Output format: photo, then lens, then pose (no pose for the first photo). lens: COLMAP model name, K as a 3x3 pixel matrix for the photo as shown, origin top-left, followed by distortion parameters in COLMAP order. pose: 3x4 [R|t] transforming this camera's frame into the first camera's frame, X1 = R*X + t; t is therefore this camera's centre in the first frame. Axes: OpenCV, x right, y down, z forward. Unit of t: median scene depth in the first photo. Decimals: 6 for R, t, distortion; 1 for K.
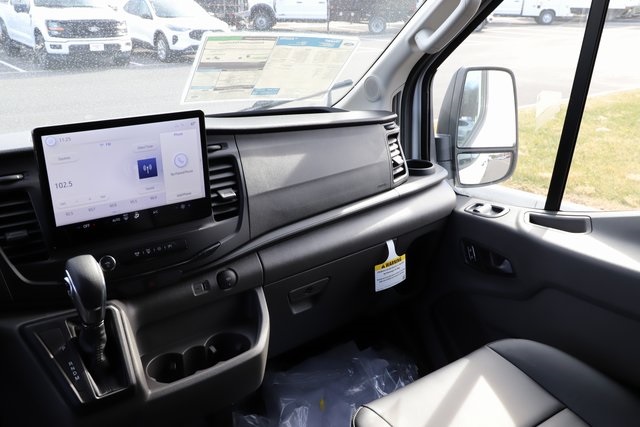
lens RADIAL K [[609.5, 0, 314.0], [0, 609.5, 218.2], [0, 0, 1]] dist [0.001492, 0.000000]
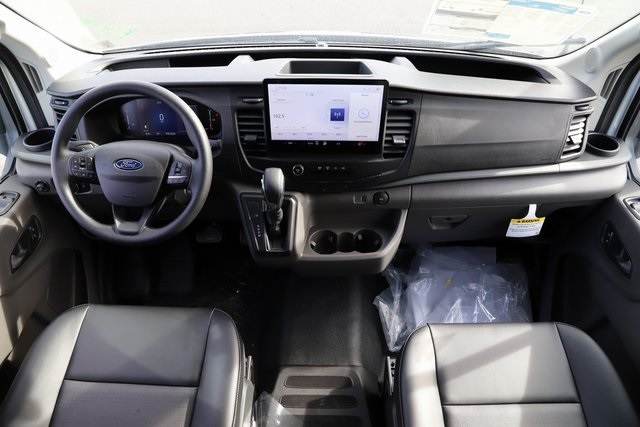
lens RADIAL K [[437.4, 0, 318.3], [0, 437.4, 218.2], [0, 0, 1]] dist [-0.062266, 0.022618]
pose [[0.815068, 0.401226, -0.417950, 0.176080], [-0.212967, 0.878374, 0.427908, -0.256843], [0.538804, -0.259765, 0.801382, 0.110281]]
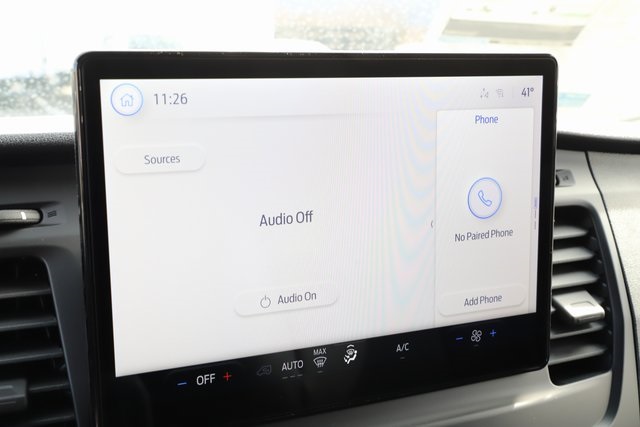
lens RADIAL K [[846.1, 0, 317.3], [0, 846.1, 212.9], [0, 0, 1]] dist [0.012122, 0.000000]
pose [[0.982902, 0.038574, -0.180041, -0.205941], [-0.067170, 0.985541, -0.155554, -0.007009], [0.171438, 0.164987, 0.971282, 0.486811]]
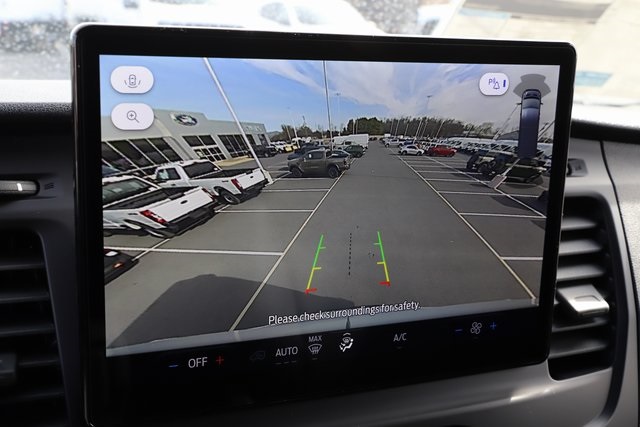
lens RADIAL K [[846.1, 0, 320.9], [0, 846.1, 209.8], [0, 0, 1]] dist [0.012122, 0.000000]
pose [[0.977258, 0.094719, -0.189725, -0.202658], [-0.116568, 0.987347, -0.107505, -0.021891], [0.177142, 0.127176, 0.975934, 0.494786]]
